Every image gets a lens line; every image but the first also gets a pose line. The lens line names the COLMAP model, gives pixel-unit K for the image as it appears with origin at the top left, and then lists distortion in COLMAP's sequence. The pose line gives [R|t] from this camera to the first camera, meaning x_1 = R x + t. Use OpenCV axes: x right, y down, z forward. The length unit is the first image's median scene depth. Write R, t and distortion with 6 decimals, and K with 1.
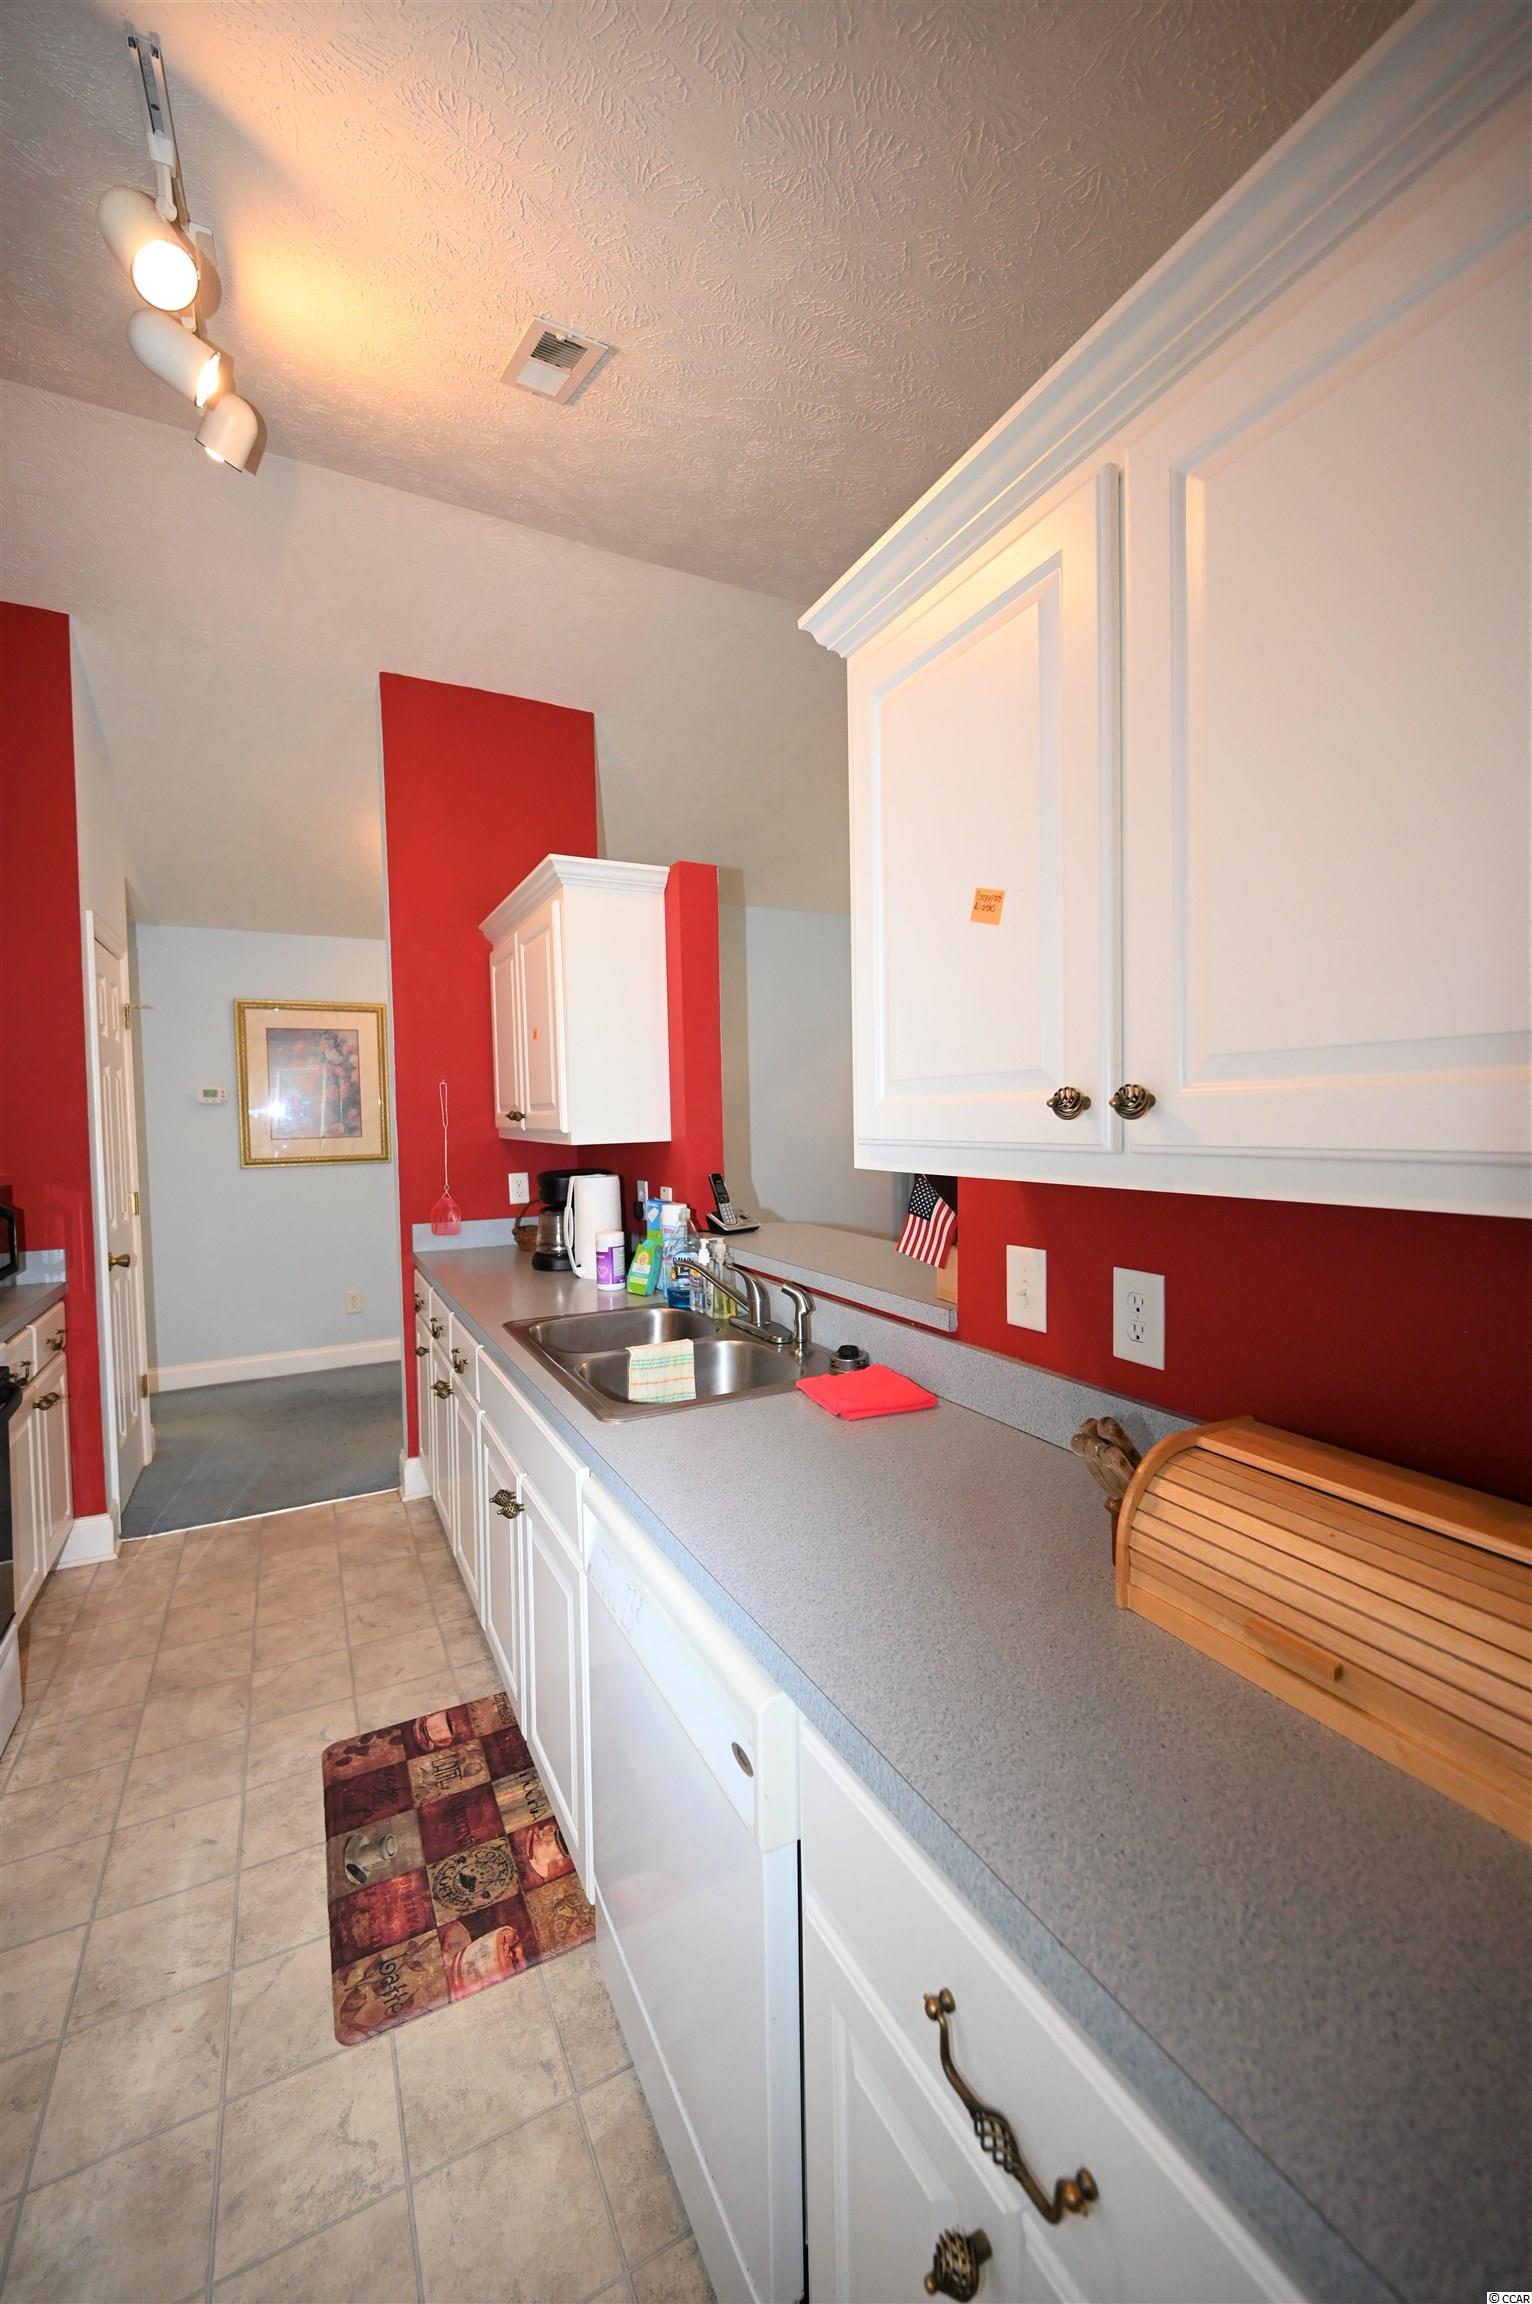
lens RADIAL K [[911.3, 0, 759.4], [0, 911.3, 1146.4], [0, 0, 1]] dist [0.000770, 0.000116]
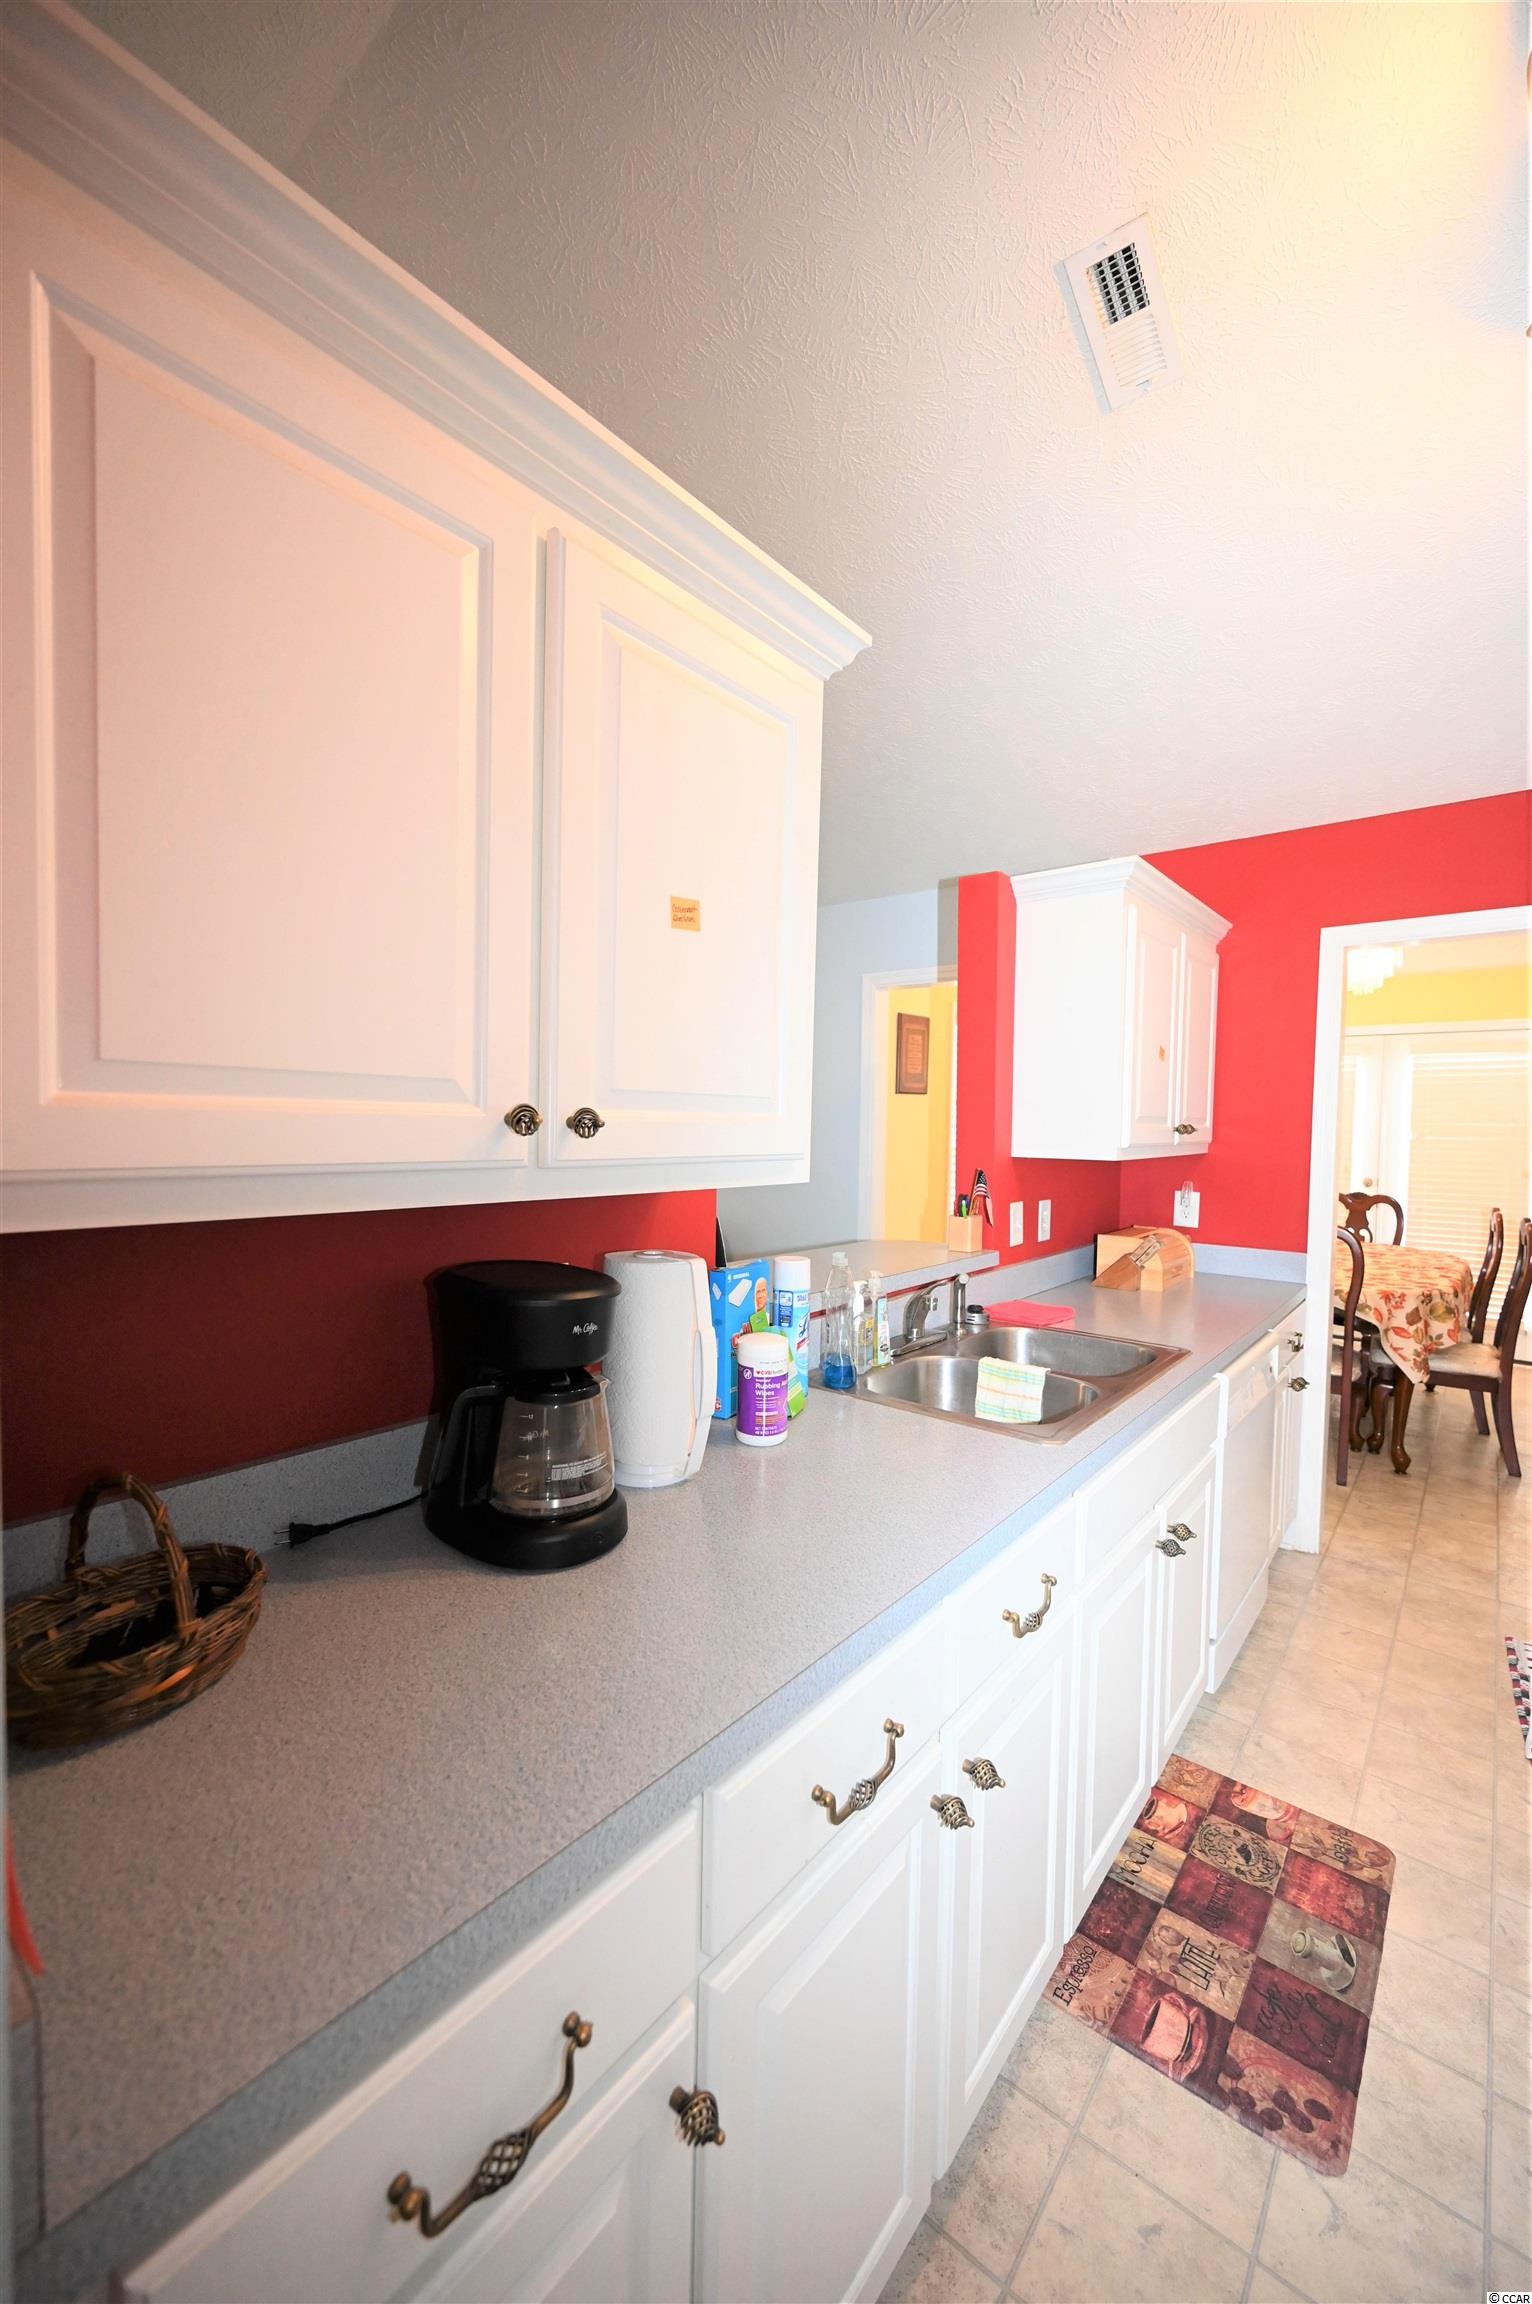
lens RADIAL K [[905.0, 0, 766.3], [0, 905.0, 1160.3], [0, 0, 1]] dist [-0.002077, 0.000203]
pose [[-0.396797, -0.025242, 0.917559, -0.946350], [0.028164, 0.998816, 0.039656, -0.052476], [-0.917474, 0.041577, -0.395617, 1.717099]]
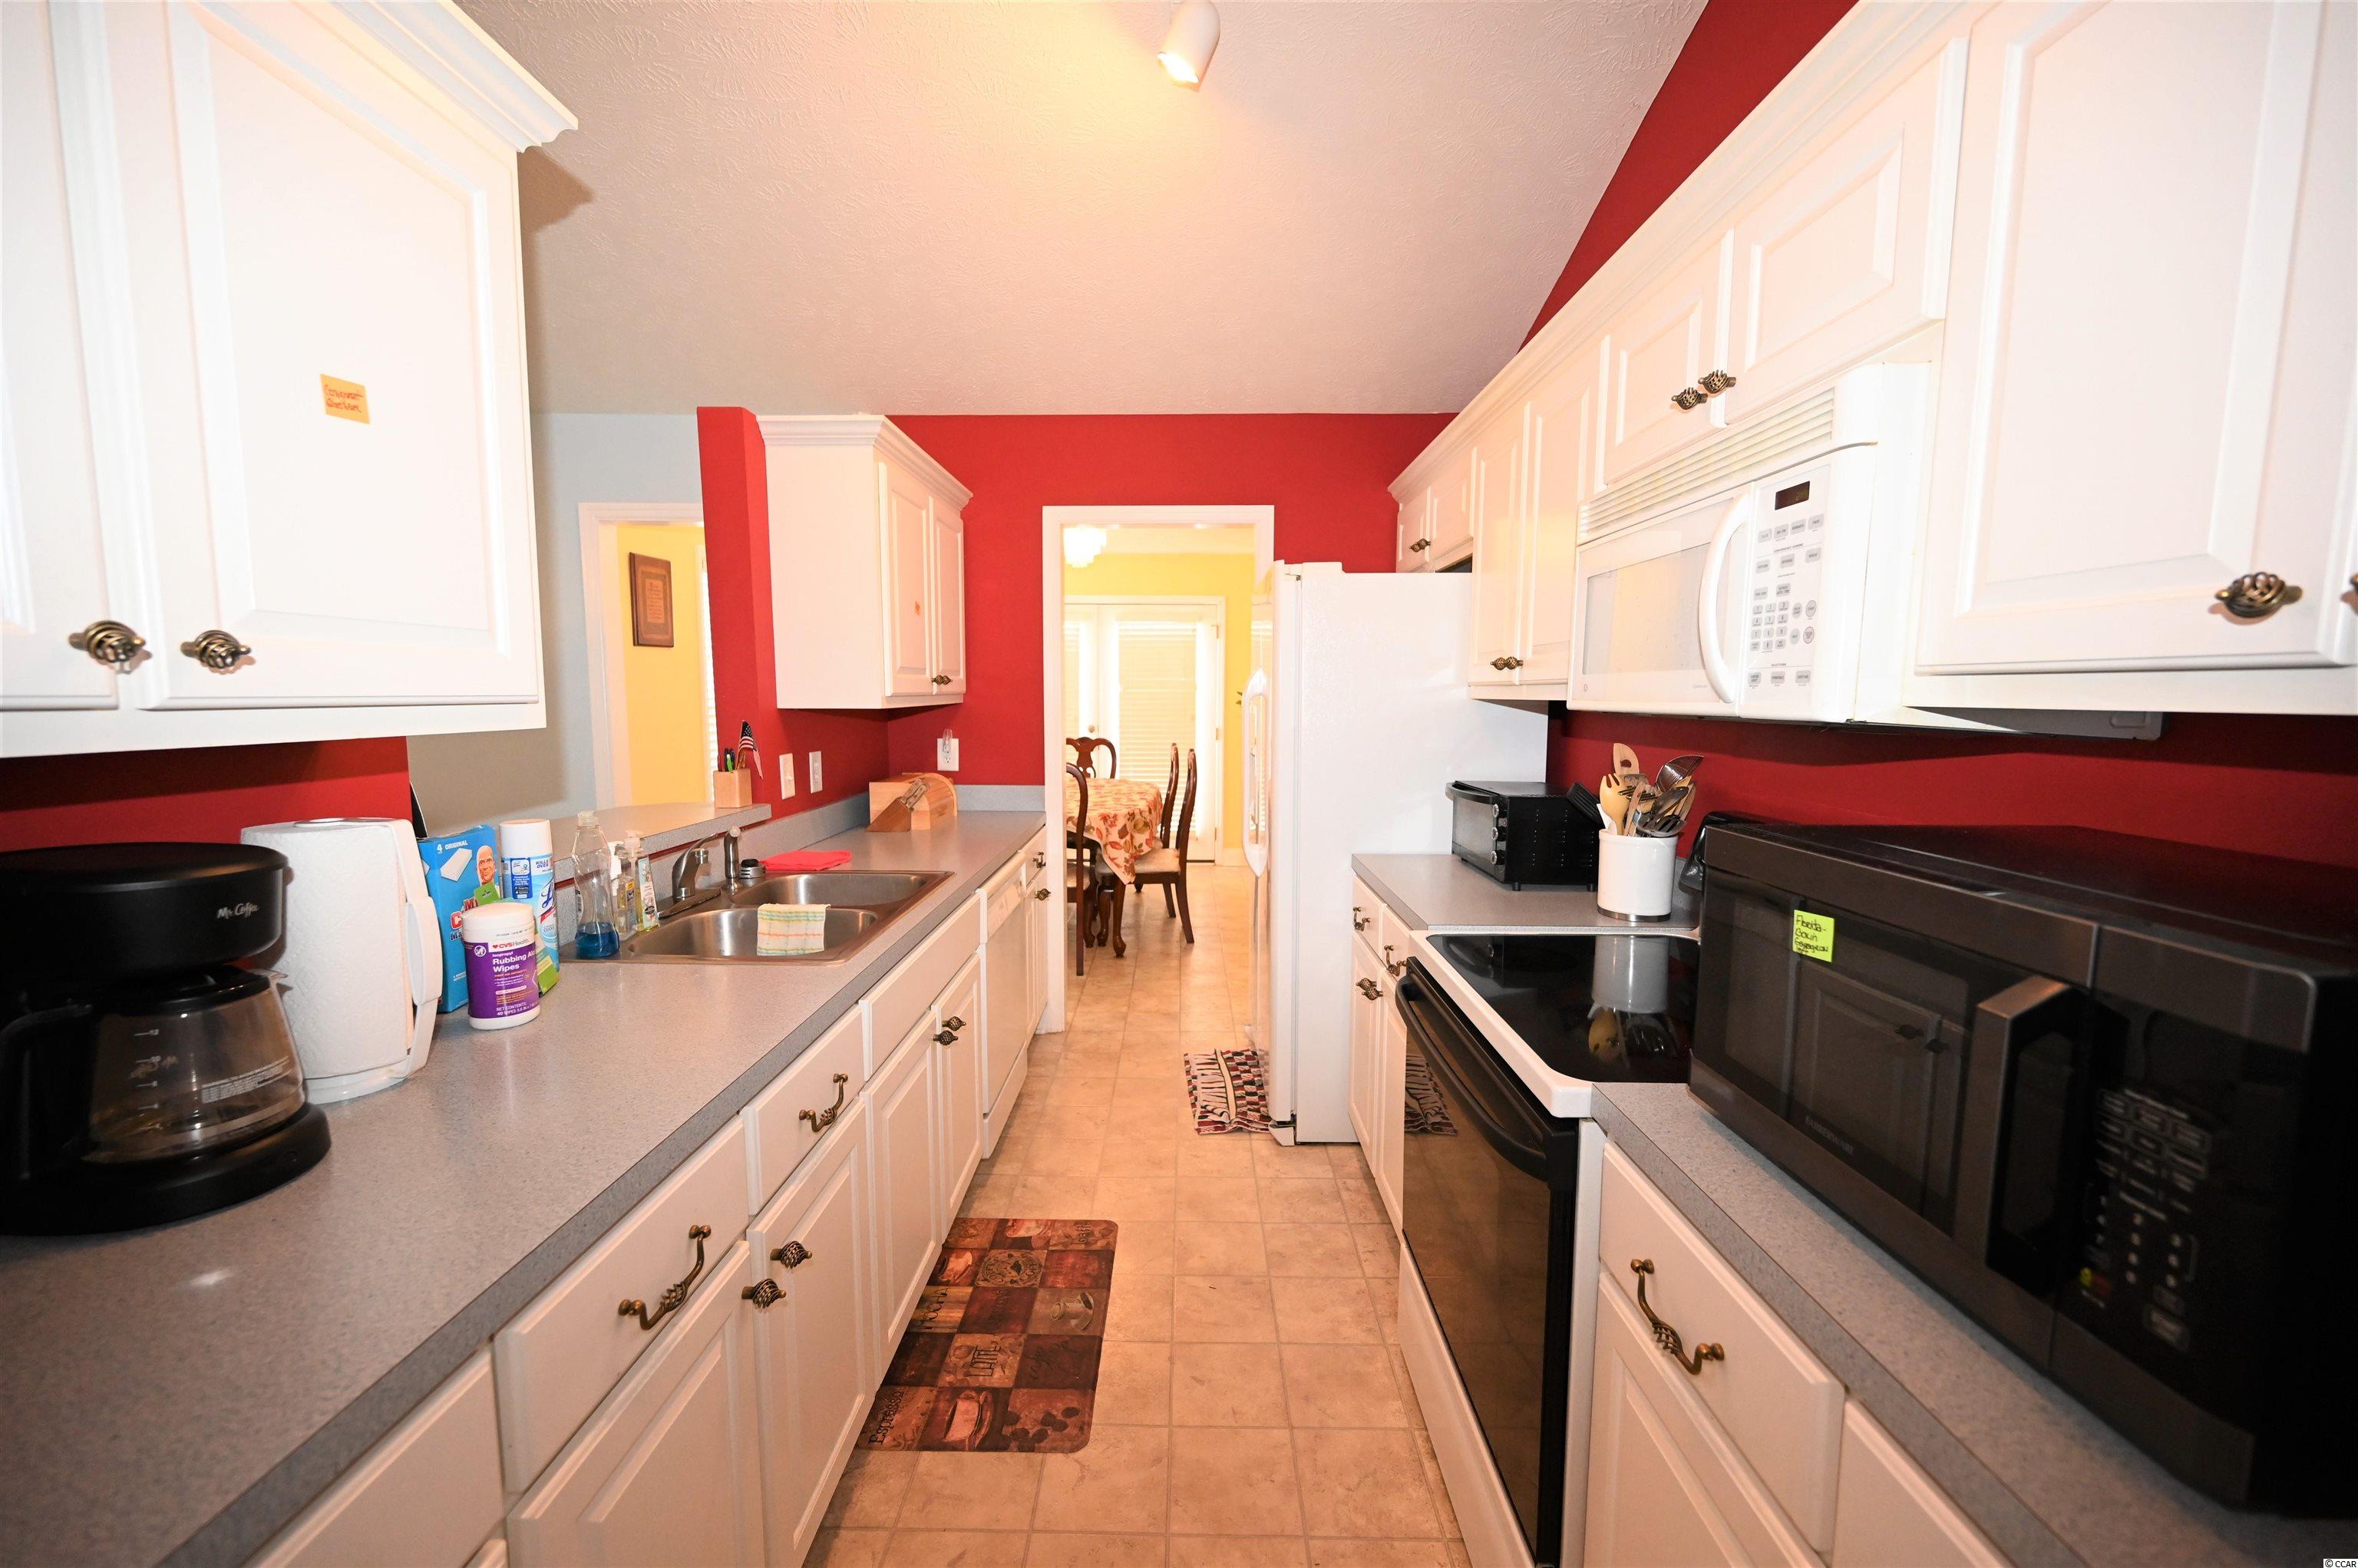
lens RADIAL K [[927.0, 0, 1173.1], [0, 927.0, 785.1], [0, 0, 1]] dist [-0.000498, -0.000108]
pose [[-0.880703, -0.030890, 0.472661, -1.015823], [0.032966, 0.991454, 0.126219, -0.033090], [-0.472521, 0.126743, -0.872158, 1.777607]]
